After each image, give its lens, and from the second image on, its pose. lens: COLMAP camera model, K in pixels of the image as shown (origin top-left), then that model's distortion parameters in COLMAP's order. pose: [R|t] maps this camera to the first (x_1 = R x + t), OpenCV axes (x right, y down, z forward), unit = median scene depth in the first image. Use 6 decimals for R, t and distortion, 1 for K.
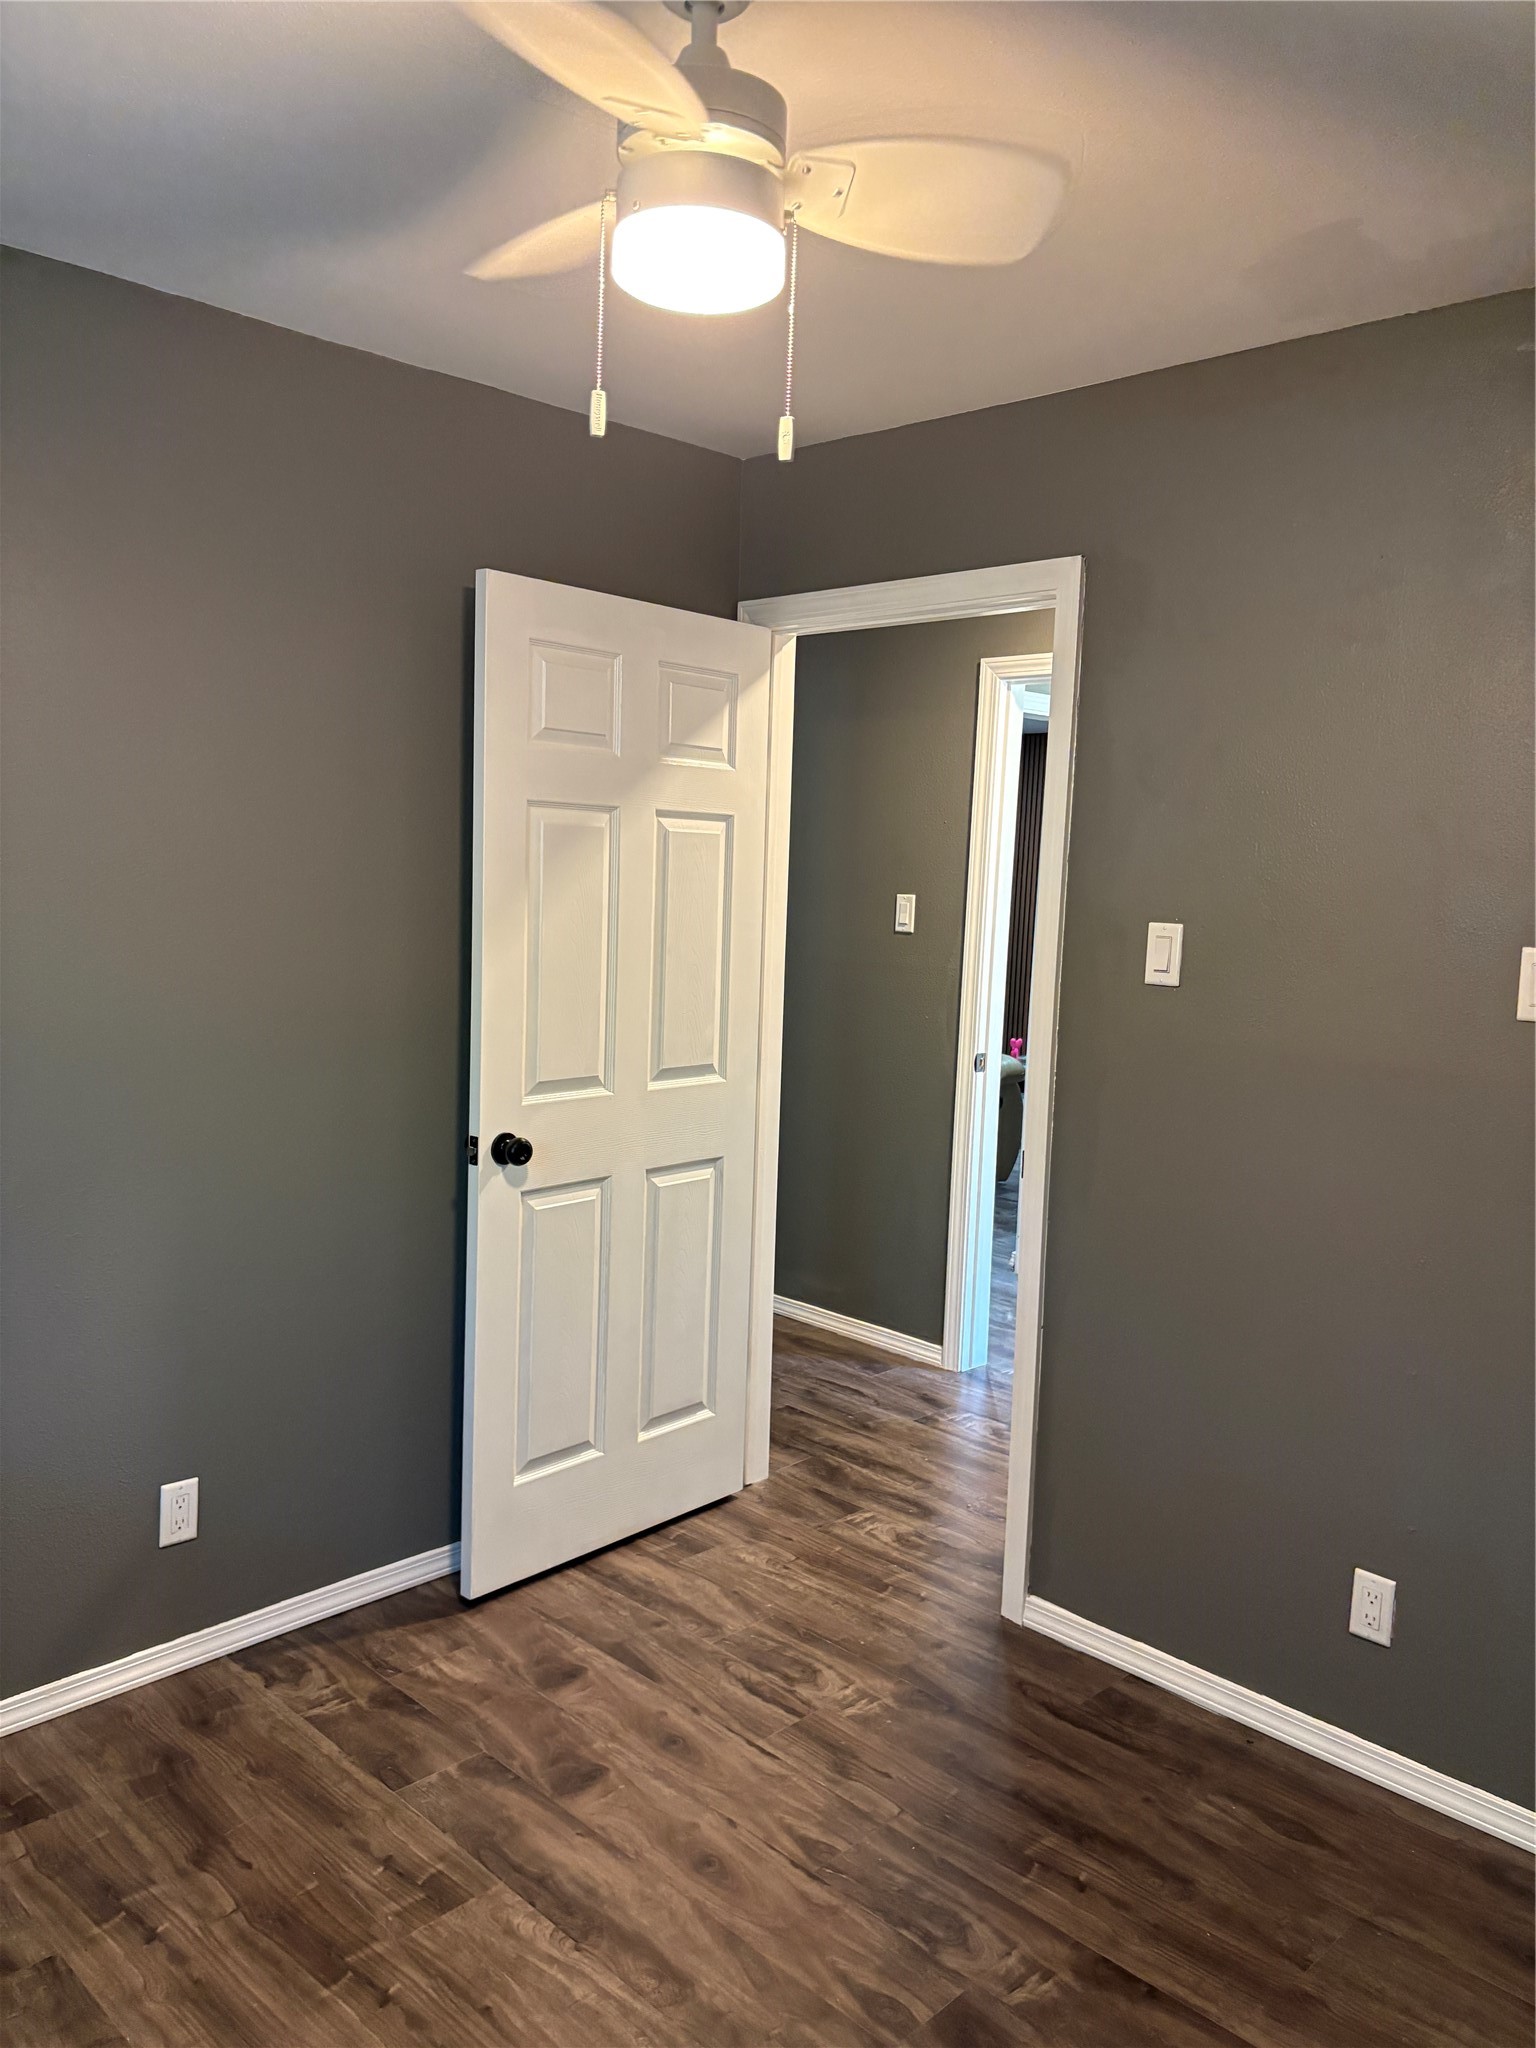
lens RADIAL K [[1534.1, 0, 768.5], [0, 1534.1, 1028.7], [0, 0, 1]] dist [0.027966, -0.036290]
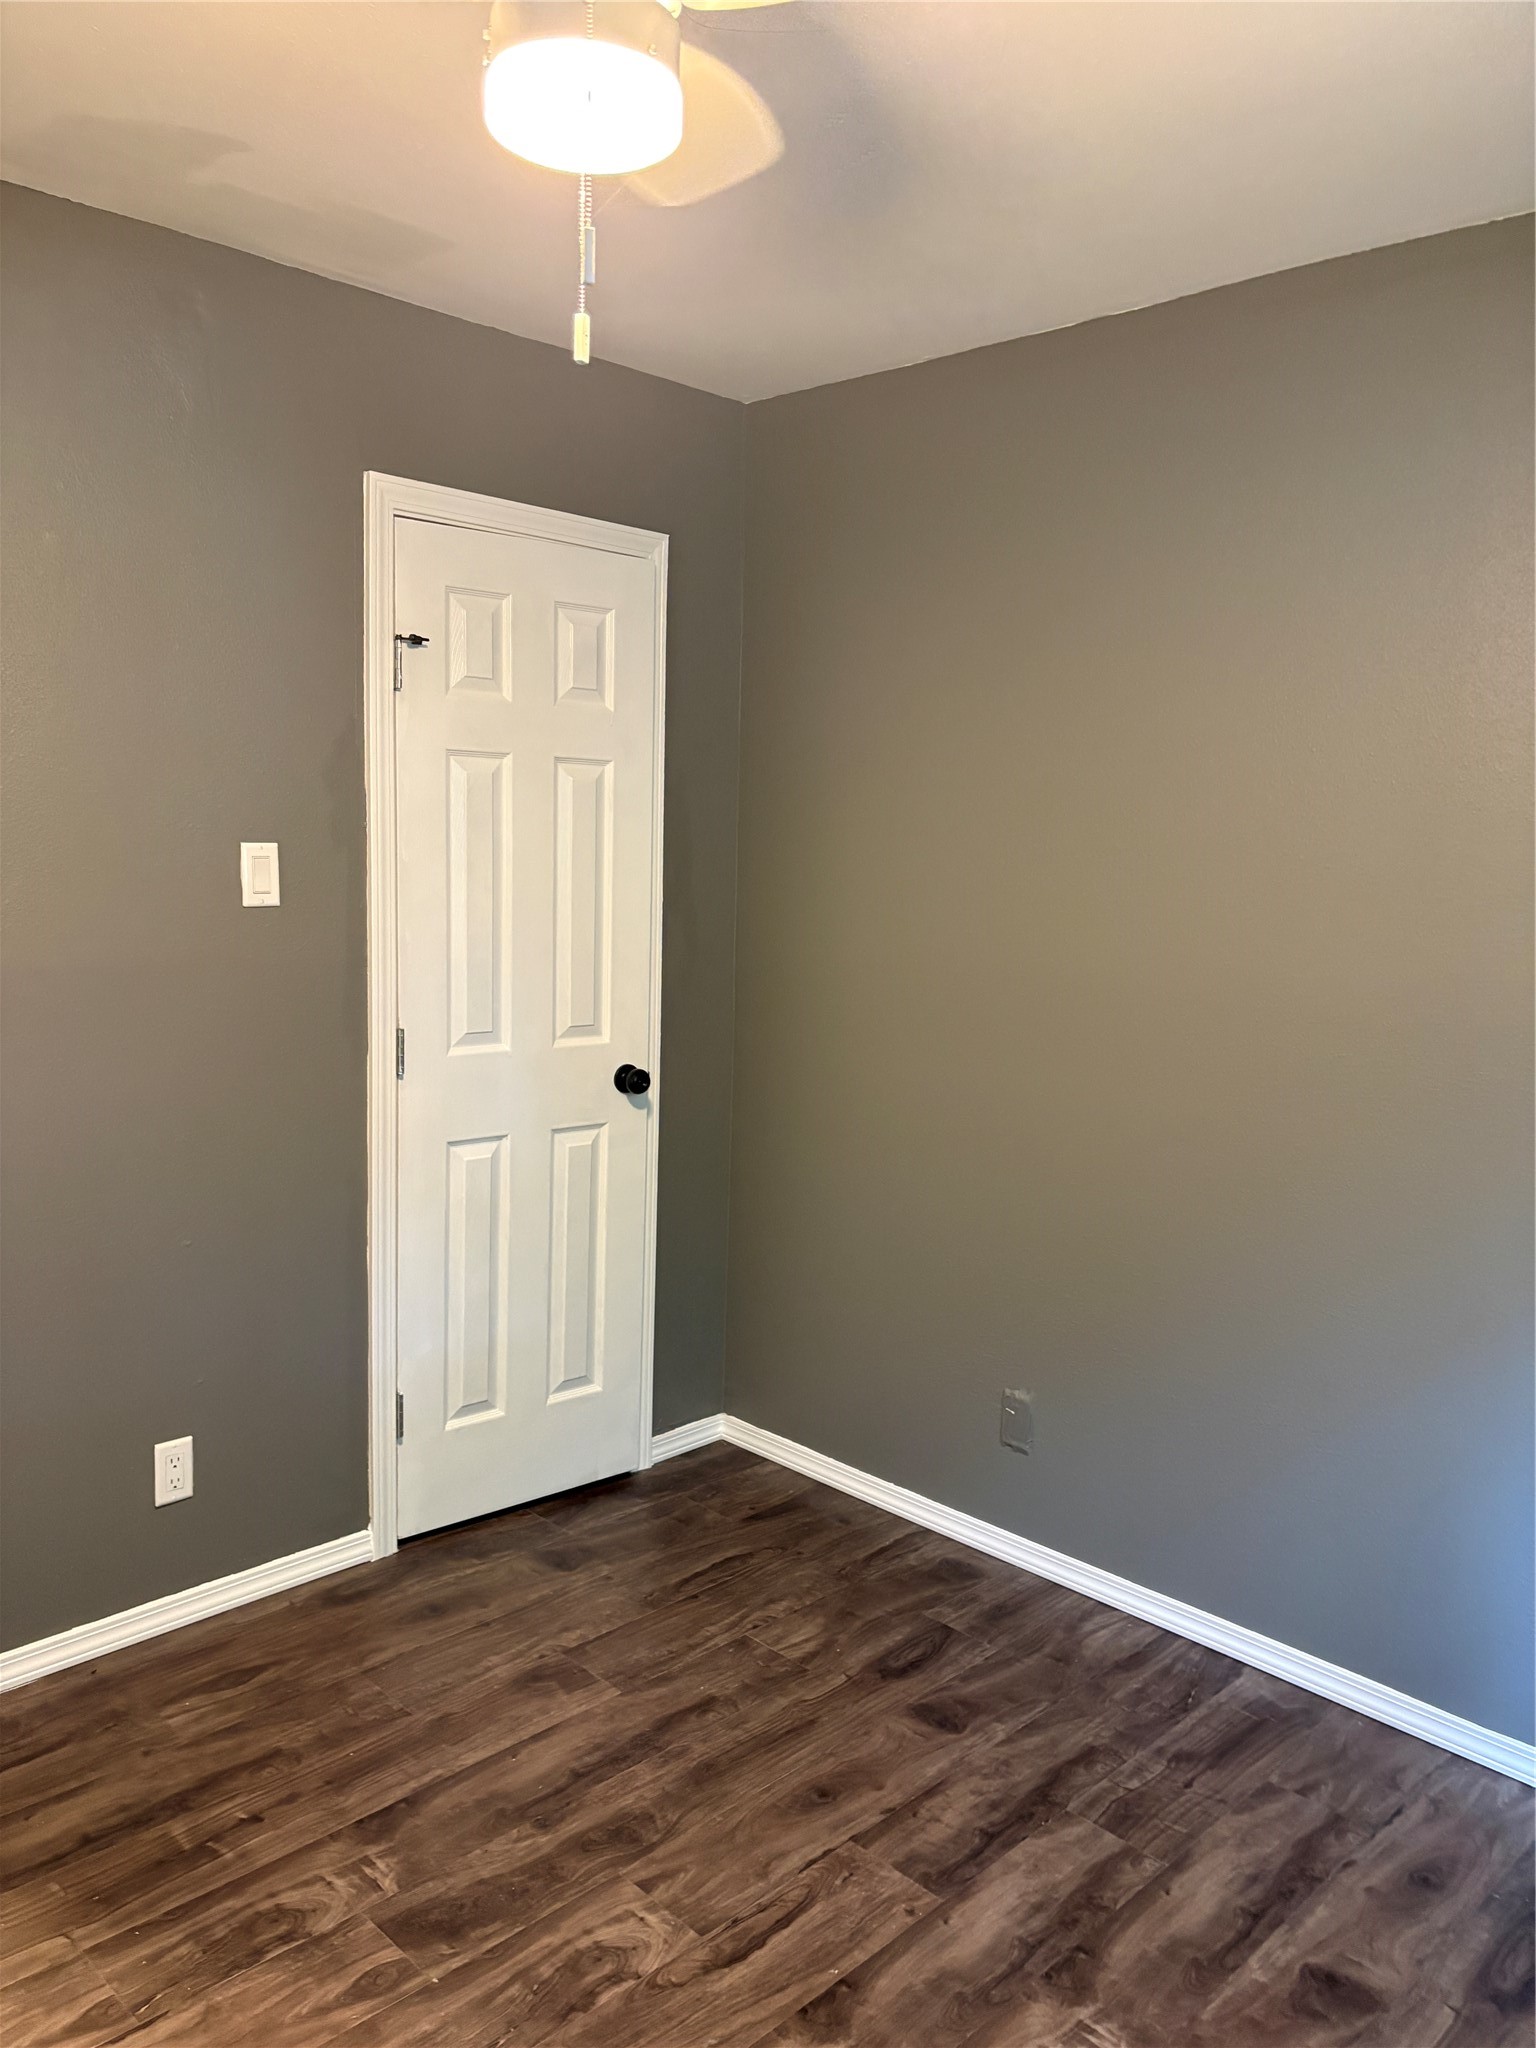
lens RADIAL K [[1534.1, 0, 767.3], [0, 1534.1, 1018.6], [0, 0, 1]] dist [0.027966, -0.036290]
pose [[0.049041, -0.183046, 0.981880, -0.663720], [0.098999, 0.979113, 0.177586, -0.092753], [-0.993878, 0.088496, 0.066138, 0.561767]]
